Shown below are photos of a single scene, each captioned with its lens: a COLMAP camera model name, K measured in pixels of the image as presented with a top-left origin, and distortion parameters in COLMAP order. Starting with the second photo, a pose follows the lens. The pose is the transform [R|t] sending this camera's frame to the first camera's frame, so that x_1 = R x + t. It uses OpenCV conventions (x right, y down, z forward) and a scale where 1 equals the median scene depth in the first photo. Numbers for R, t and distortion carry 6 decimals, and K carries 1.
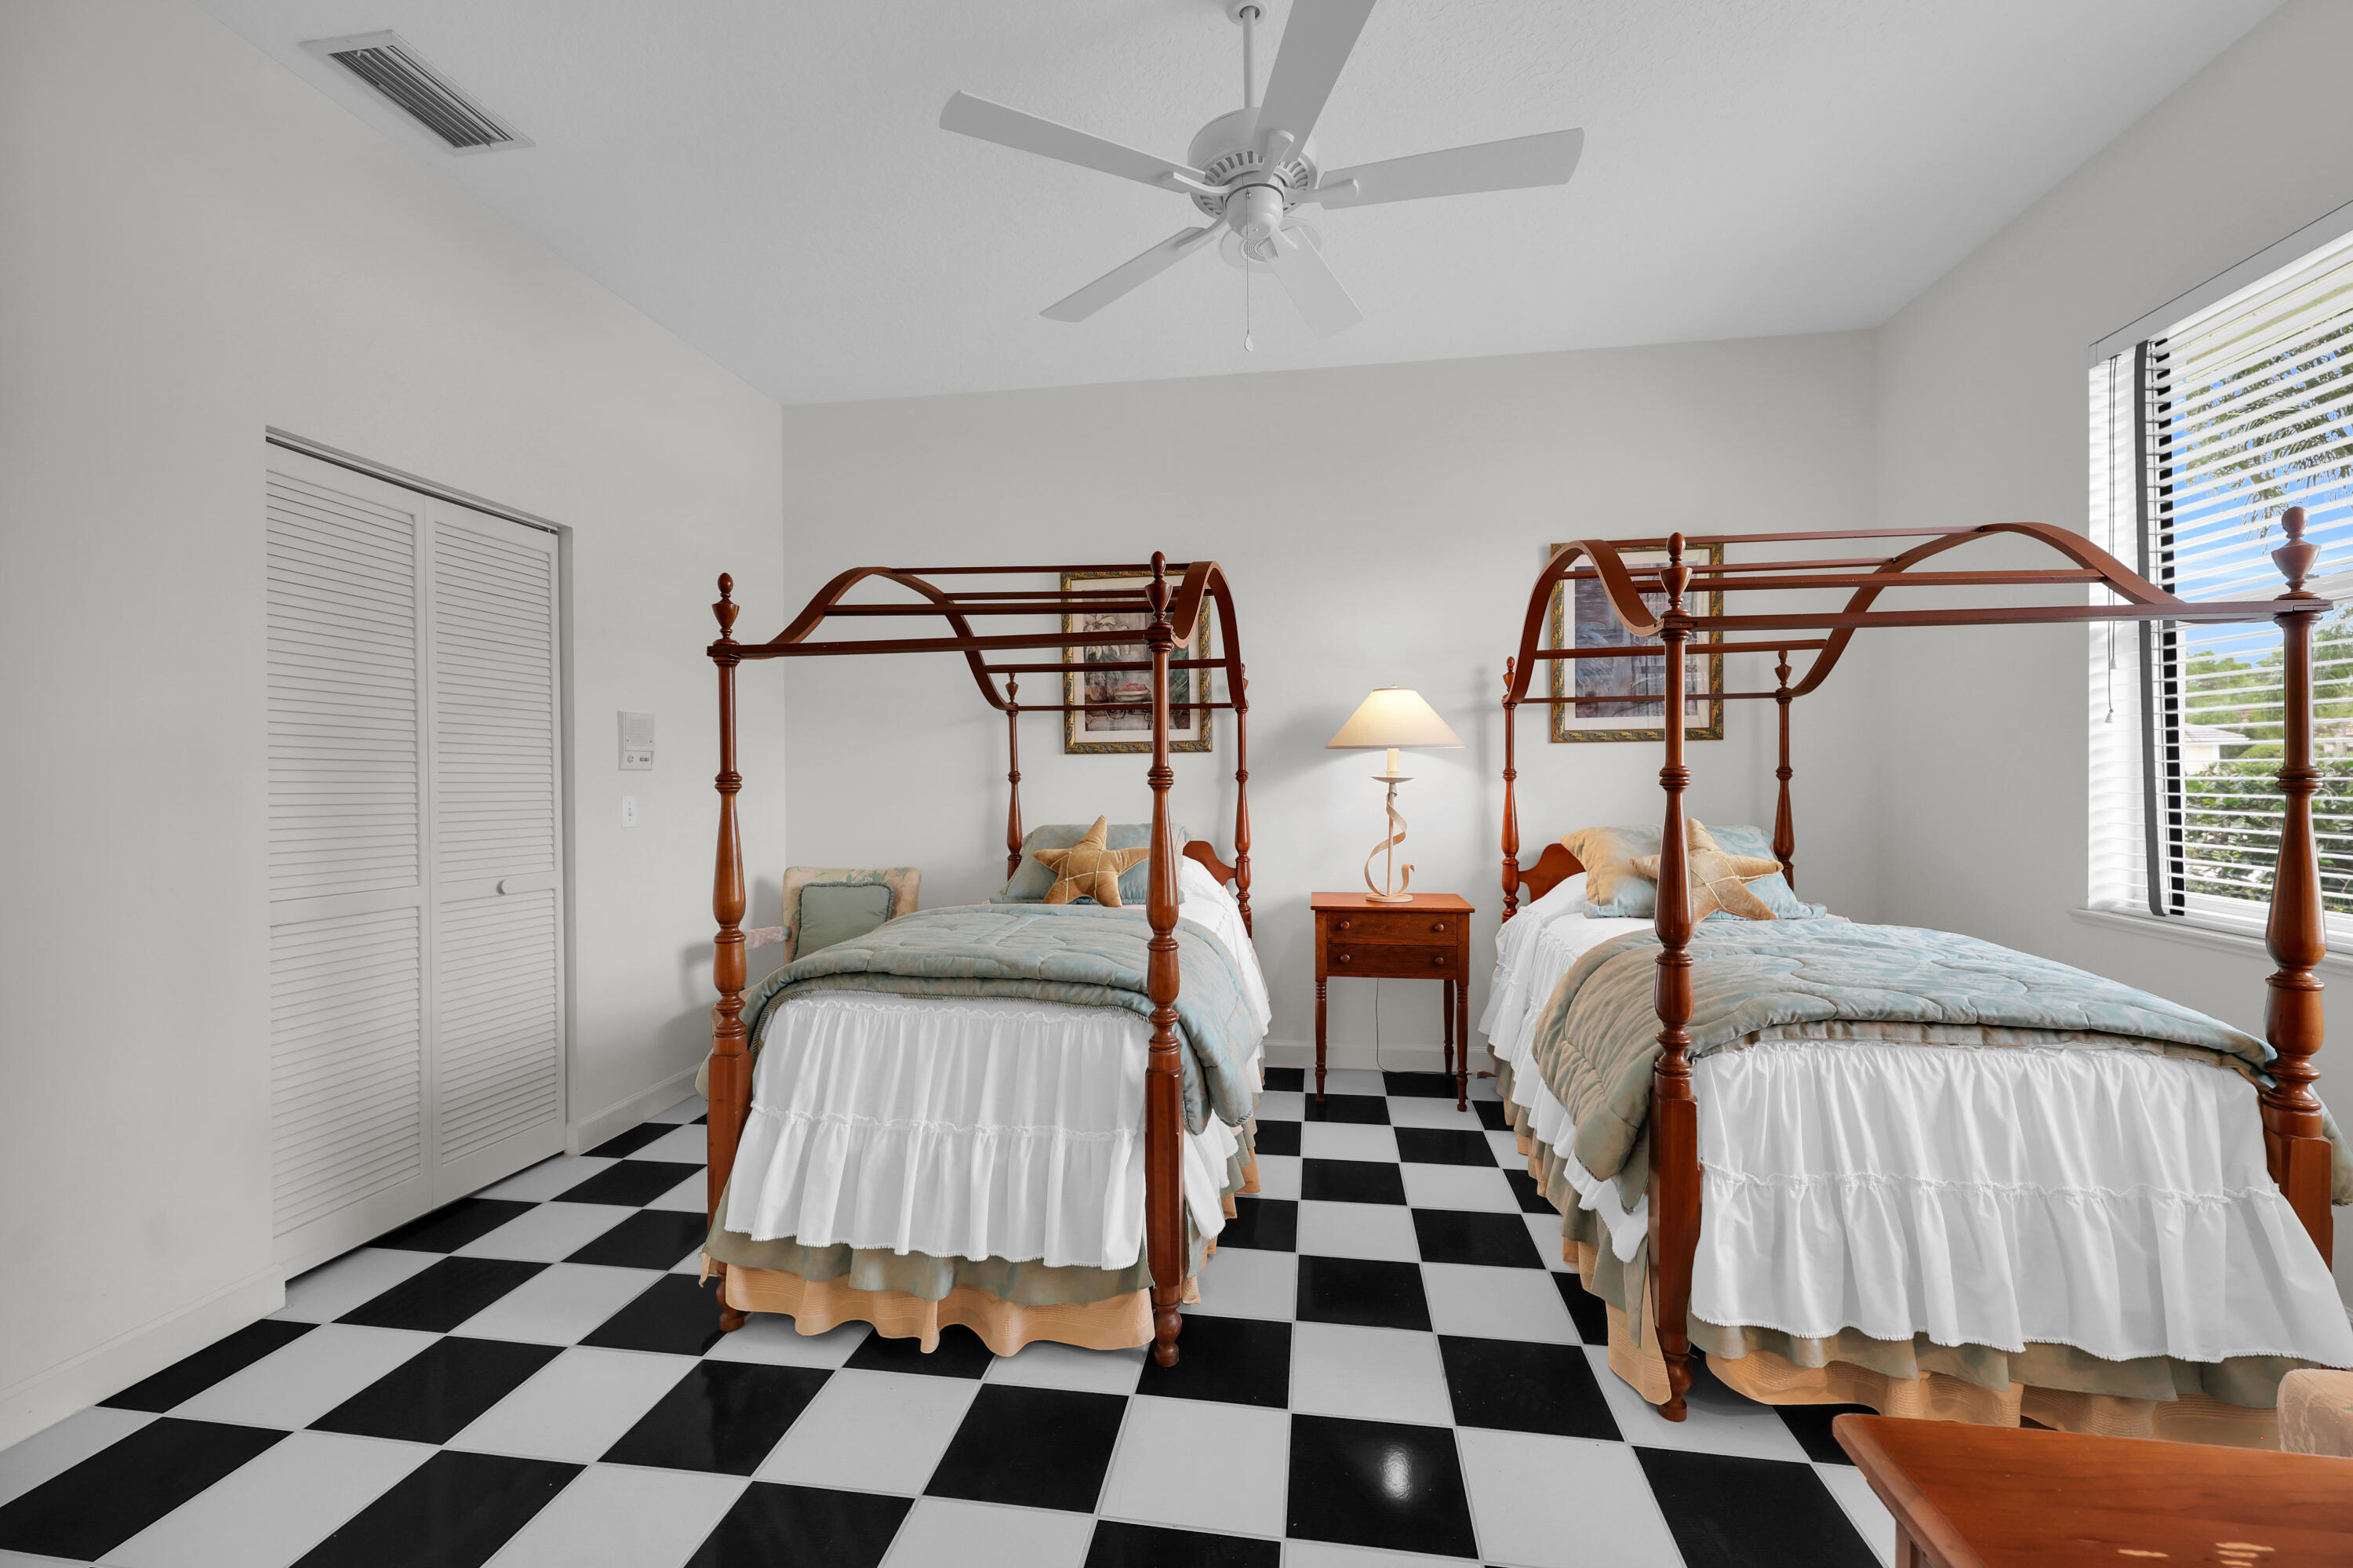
lens RADIAL K [[967.5, 0, 1176.5], [0, 967.5, 784.0], [0, 0, 1]] dist [0.002331, -0.000554]
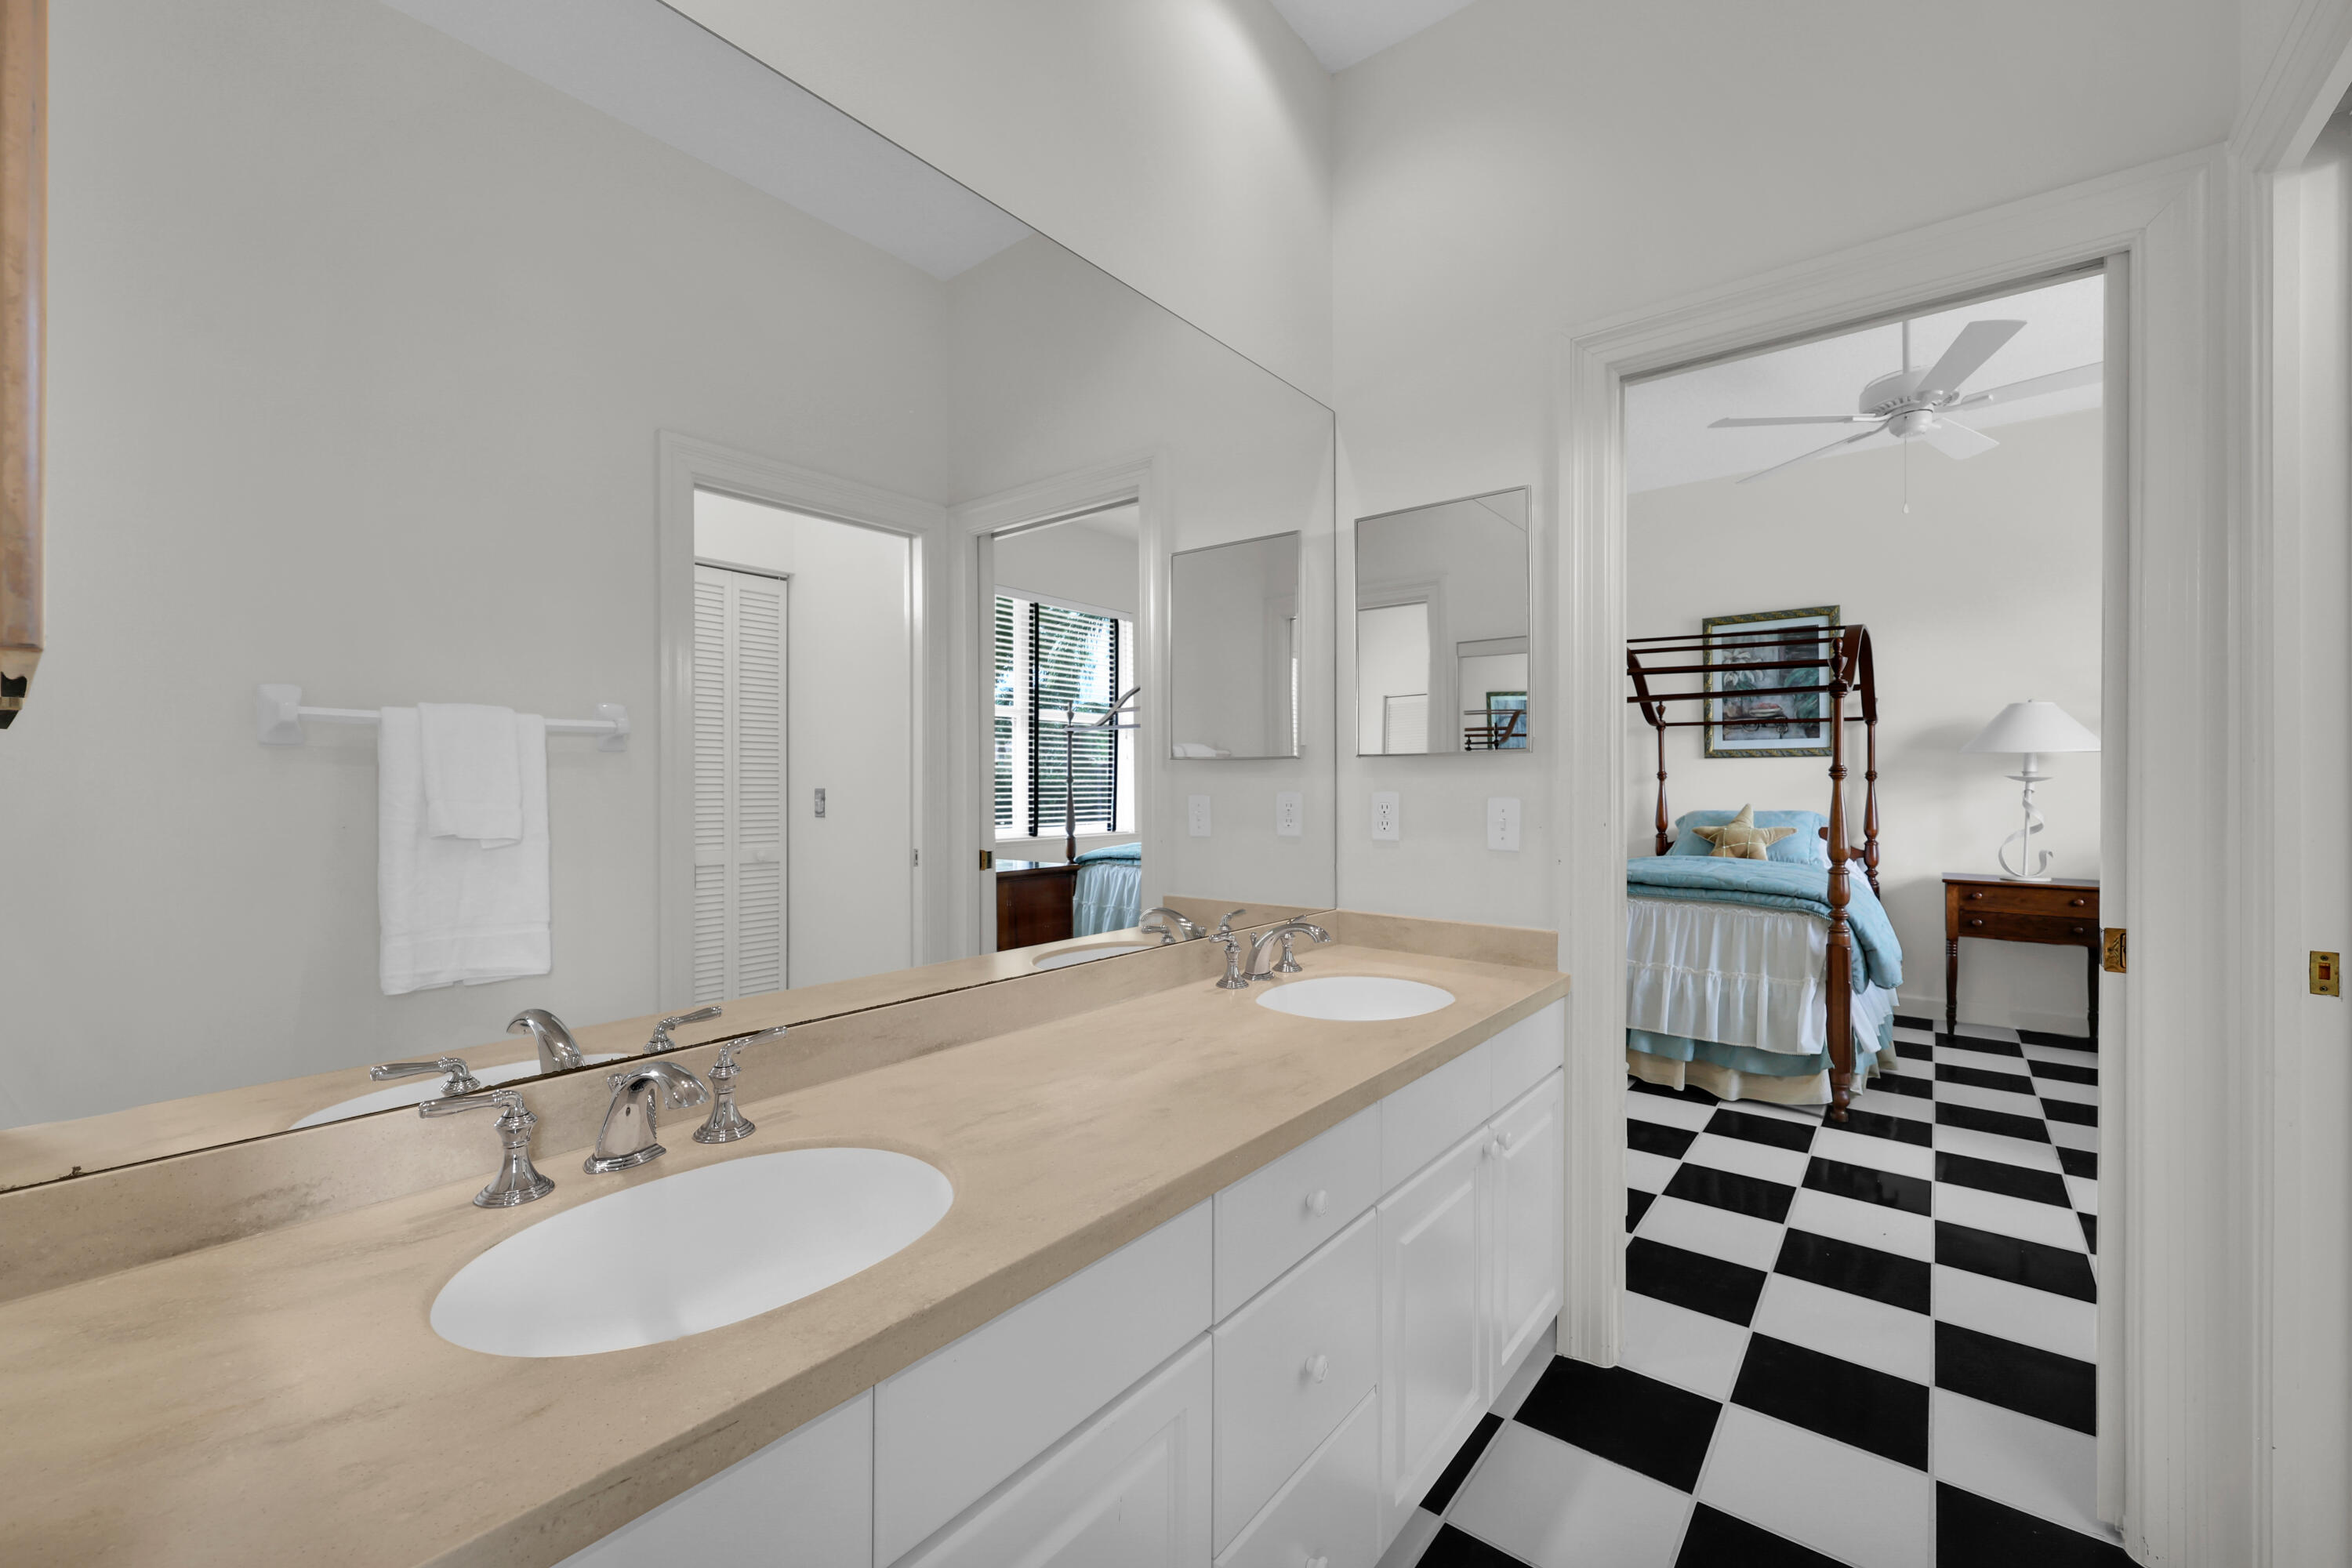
lens RADIAL K [[967.0, 0, 1176.0], [0, 967.0, 784.0], [0, 0, 1]] dist [0.002331, -0.000554]
pose [[0.868717, 0.009646, -0.495214, -0.105309], [-0.012935, 0.999911, -0.003214, 0.020454], [0.495139, 0.009197, 0.868765, -0.591620]]
